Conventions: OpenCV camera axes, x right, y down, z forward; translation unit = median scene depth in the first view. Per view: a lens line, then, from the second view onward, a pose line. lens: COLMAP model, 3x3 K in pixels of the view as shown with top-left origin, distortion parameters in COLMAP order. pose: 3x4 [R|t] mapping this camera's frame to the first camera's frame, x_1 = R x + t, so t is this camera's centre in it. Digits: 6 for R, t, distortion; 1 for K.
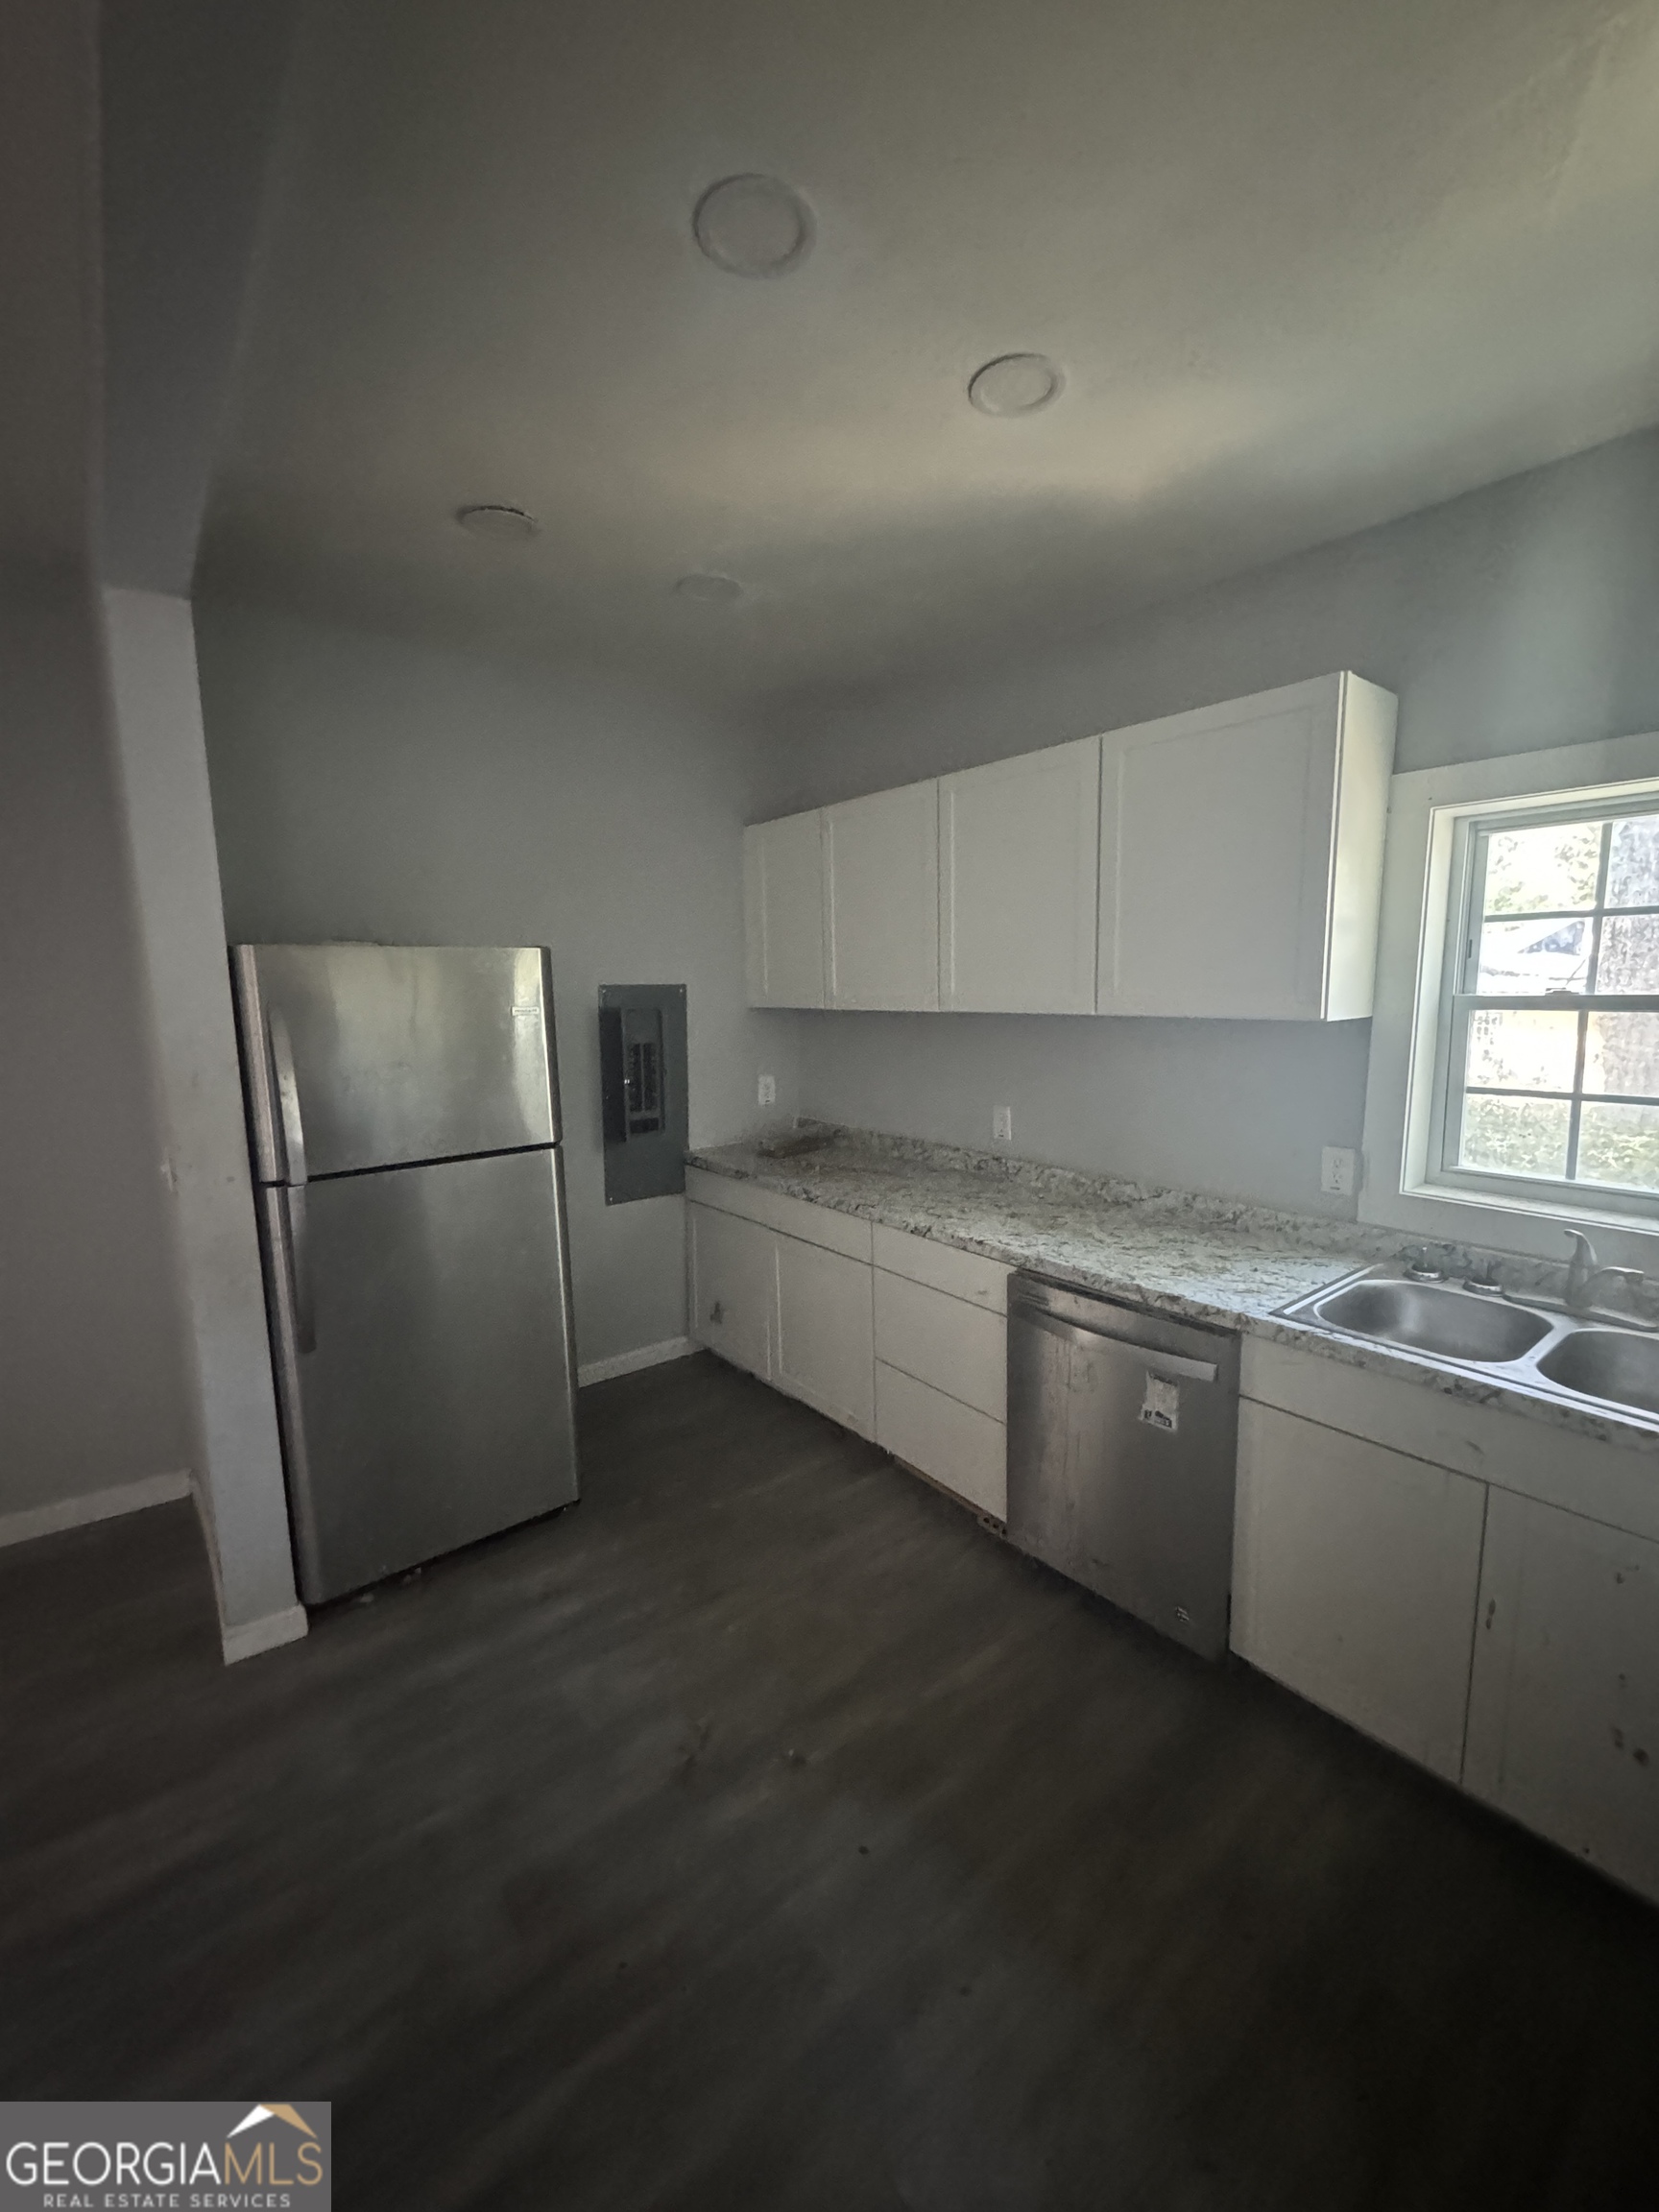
lens RADIAL K [[882.8, 0, 841.7], [0, 882.8, 1103.1], [0, 0, 1]] dist [-0.001638, 0.000541]
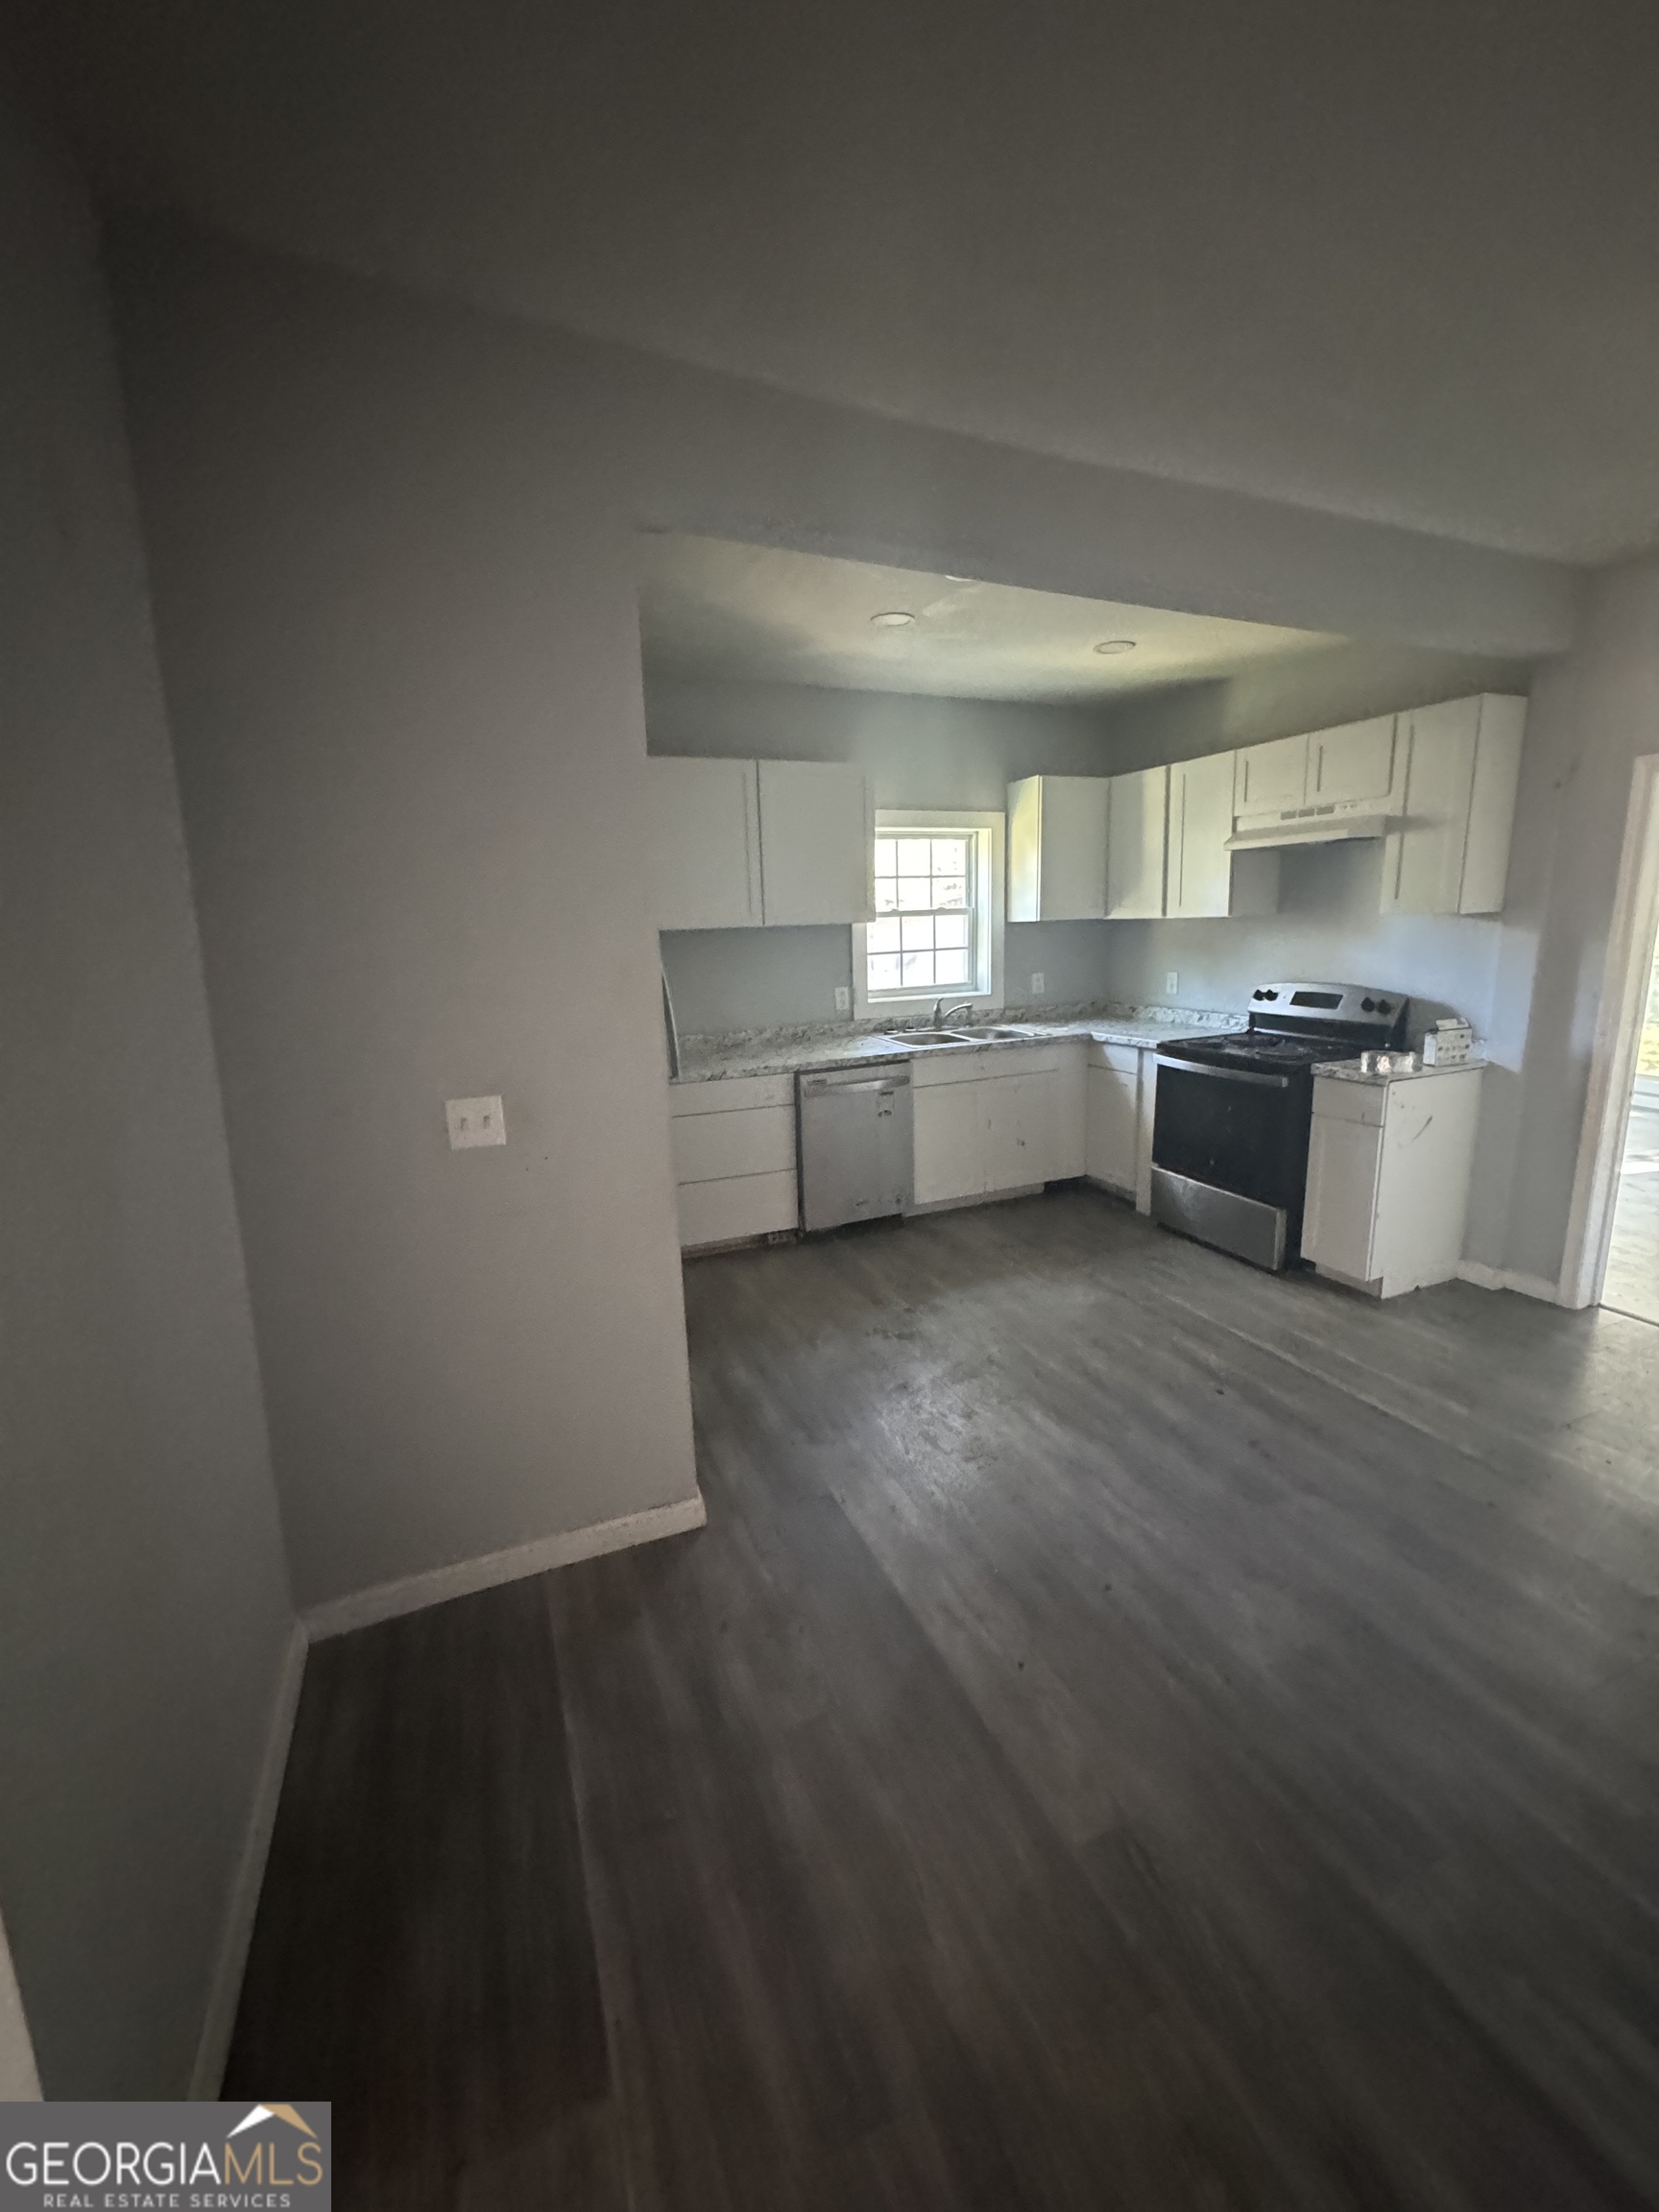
lens RADIAL K [[882.8, 0, 832.4], [0, 882.8, 1095.1], [0, 0, 1]] dist [-0.001638, 0.000541]
pose [[0.271344, -0.197852, 0.941927, -1.472328], [0.150981, 0.975278, 0.161364, -0.040803], [-0.950567, 0.098428, 0.294508, 0.443896]]
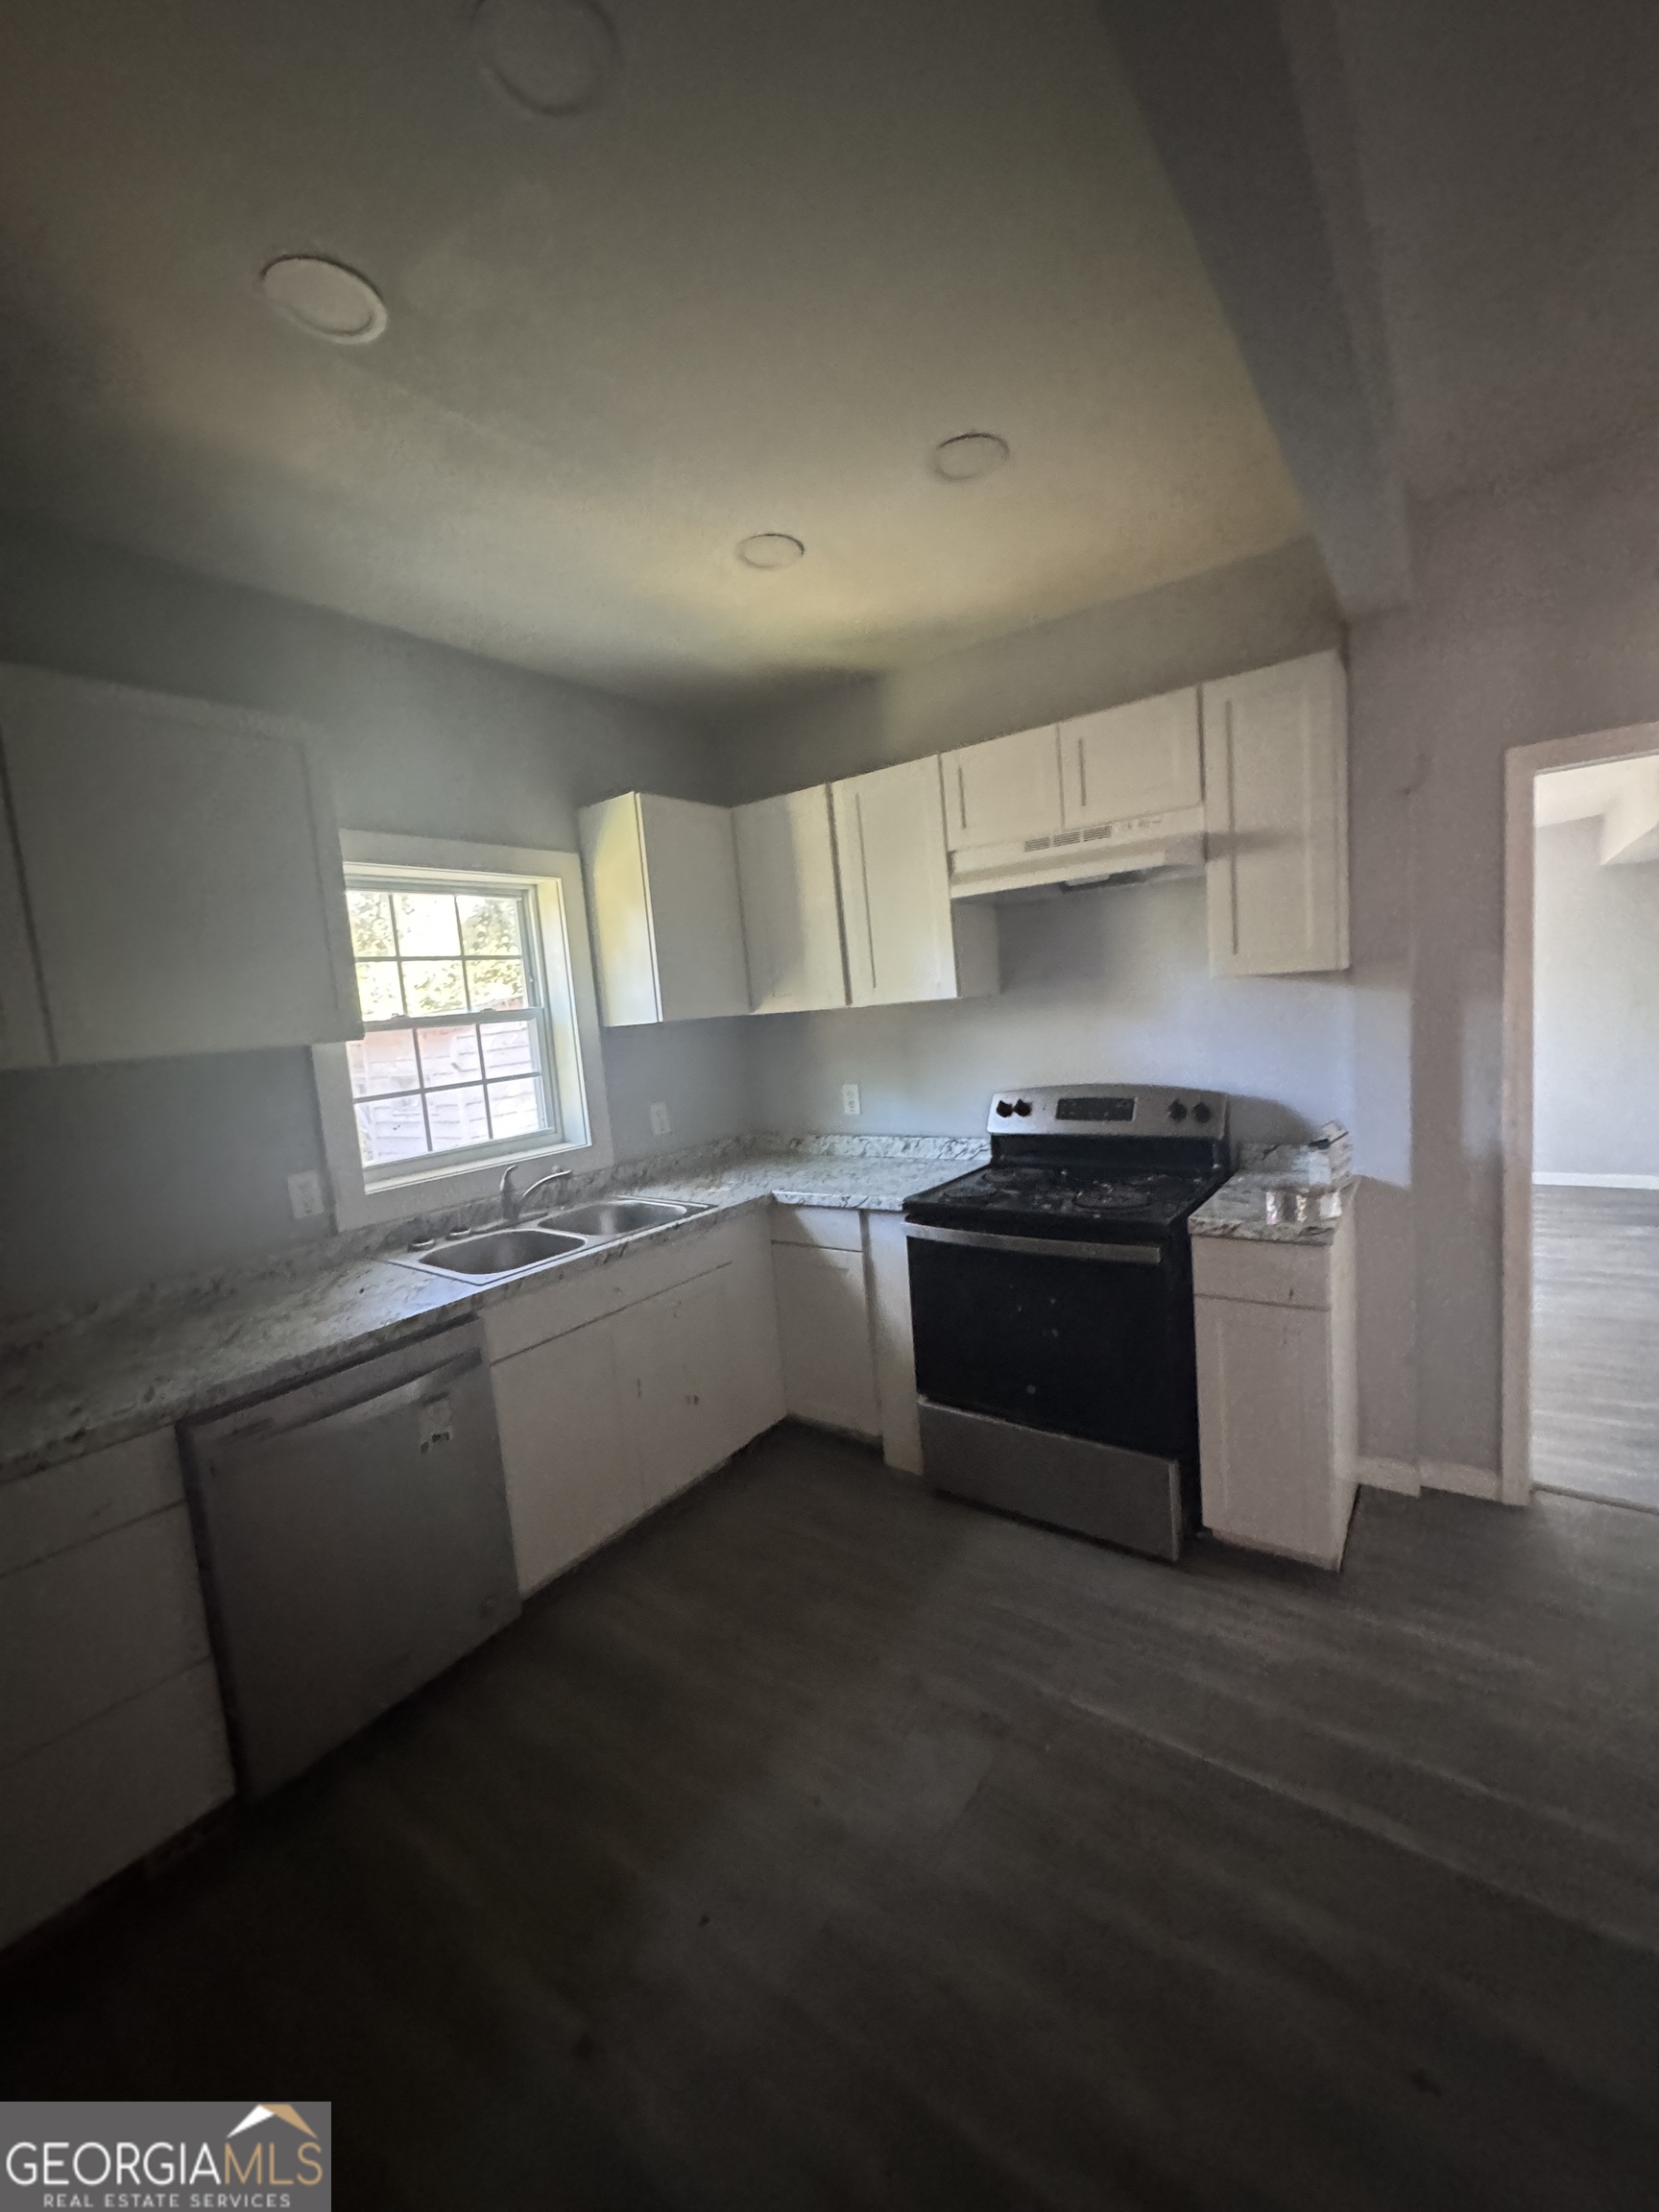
lens RADIAL K [[882.8, 0, 836.4], [0, 882.8, 1103.6], [0, 0, 1]] dist [-0.001638, 0.000541]
pose [[-0.260435, -0.087815, 0.961490, -0.591534], [0.201258, 0.969041, 0.143019, -0.049800], [-0.944282, 0.230755, -0.234698, 0.647635]]
